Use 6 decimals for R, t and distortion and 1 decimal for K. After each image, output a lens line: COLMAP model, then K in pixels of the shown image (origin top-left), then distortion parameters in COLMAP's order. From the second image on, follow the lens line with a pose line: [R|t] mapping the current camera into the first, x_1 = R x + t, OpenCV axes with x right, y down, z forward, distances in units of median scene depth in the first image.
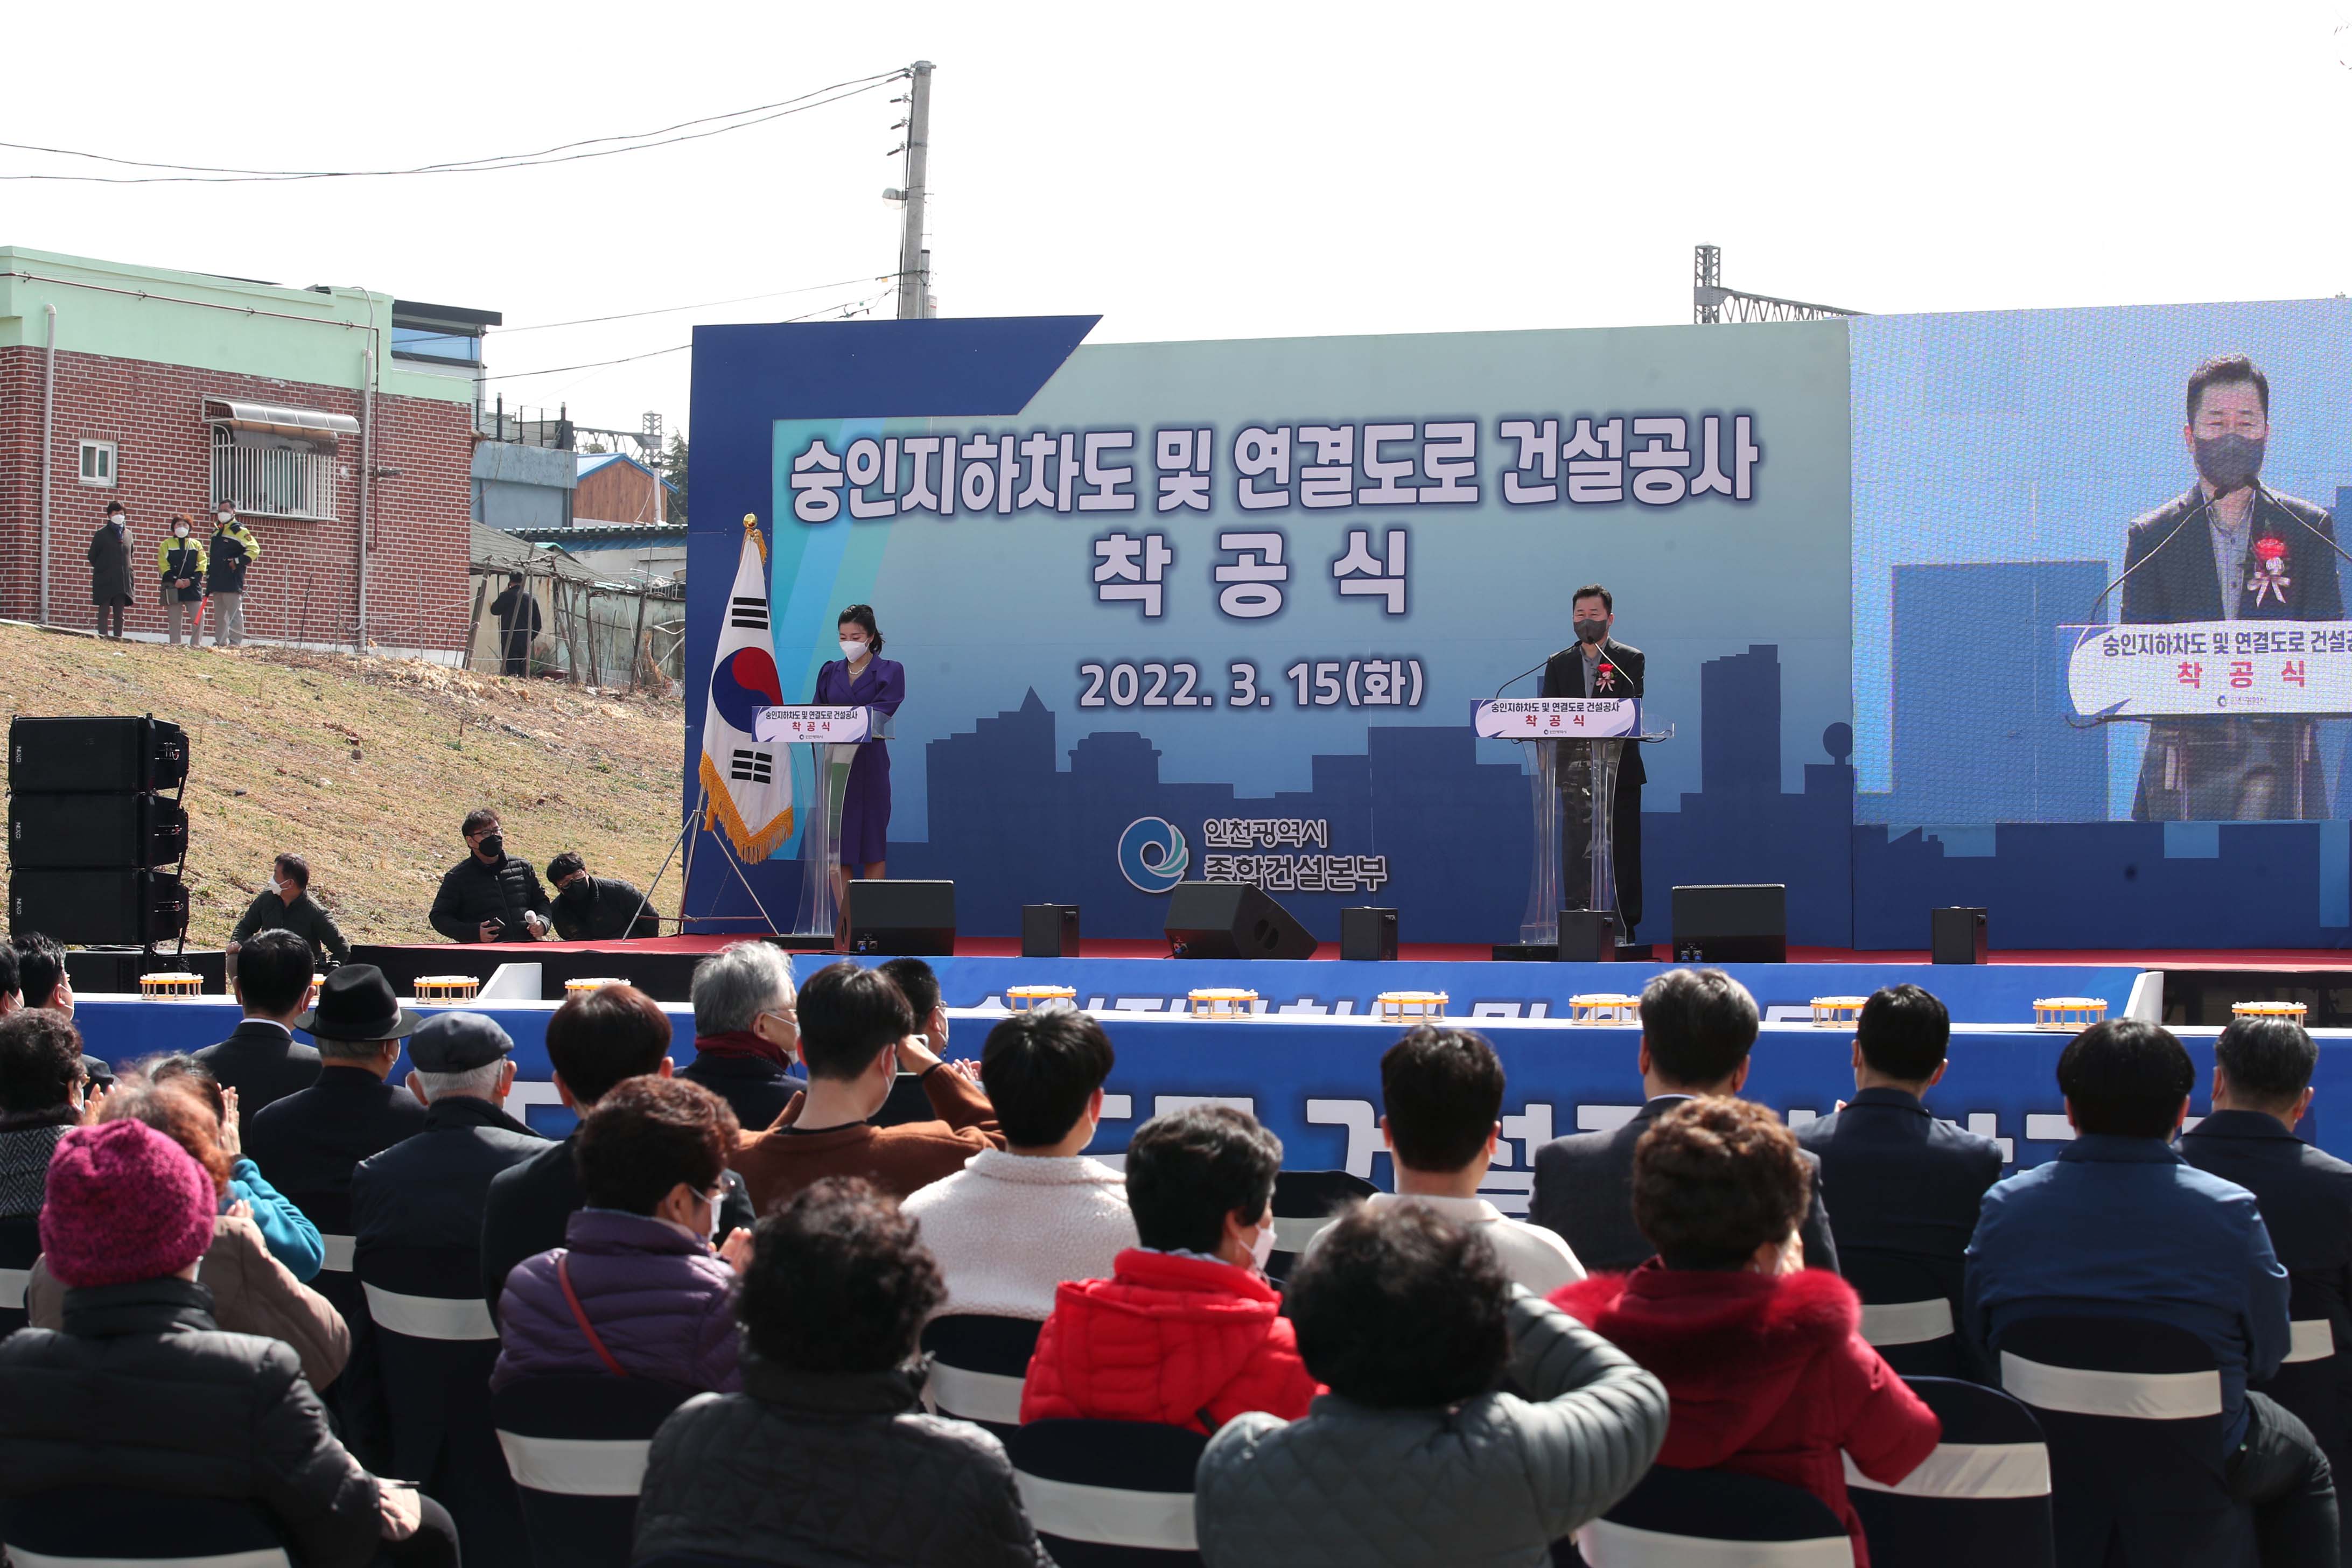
lens RADIAL K [[5609.7, 0, 1168.9], [0, 5609.7, 784.2], [0, 0, 1]] dist [-0.260416, 0.000000]
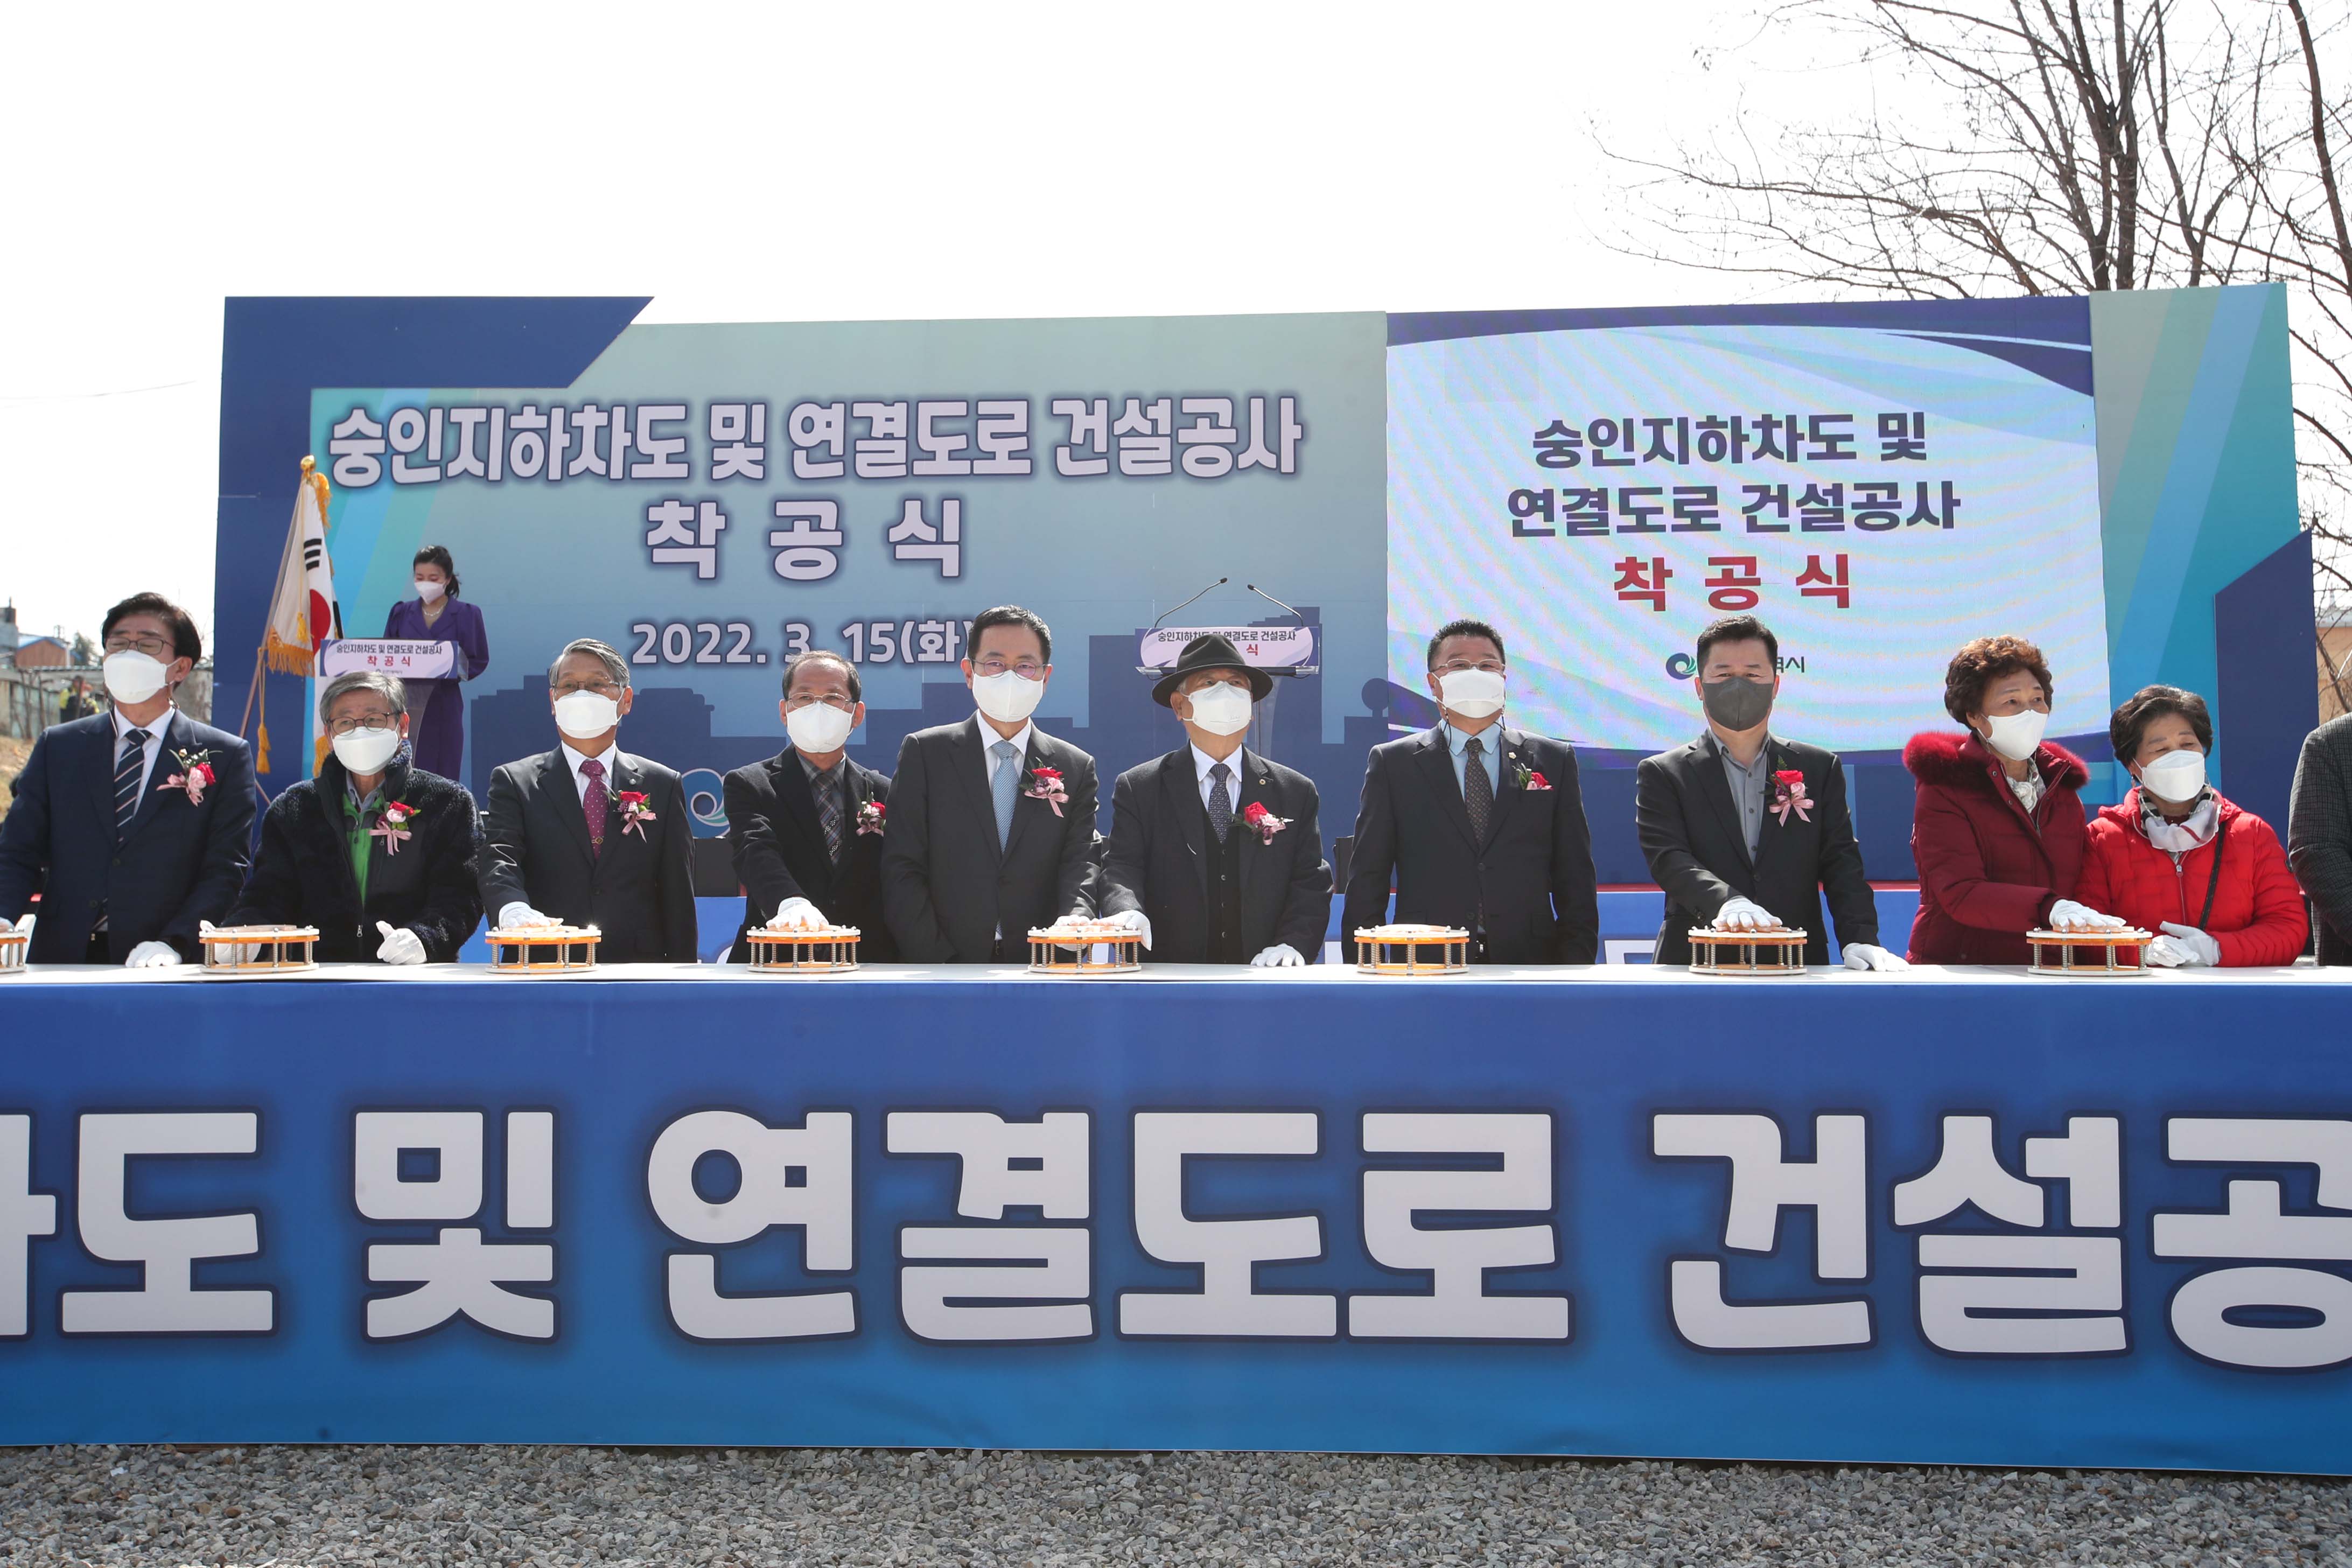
lens RADIAL K [[2409.1, 0, 1171.8], [0, 2409.1, 742.6], [0, 0, 1]] dist [0.023780, 0.000000]
pose [[0.941020, 0.010042, 0.338201, -0.074509], [0.002619, 0.999313, -0.036960, 0.018218], [-0.338340, 0.035666, 0.940348, 0.549106]]
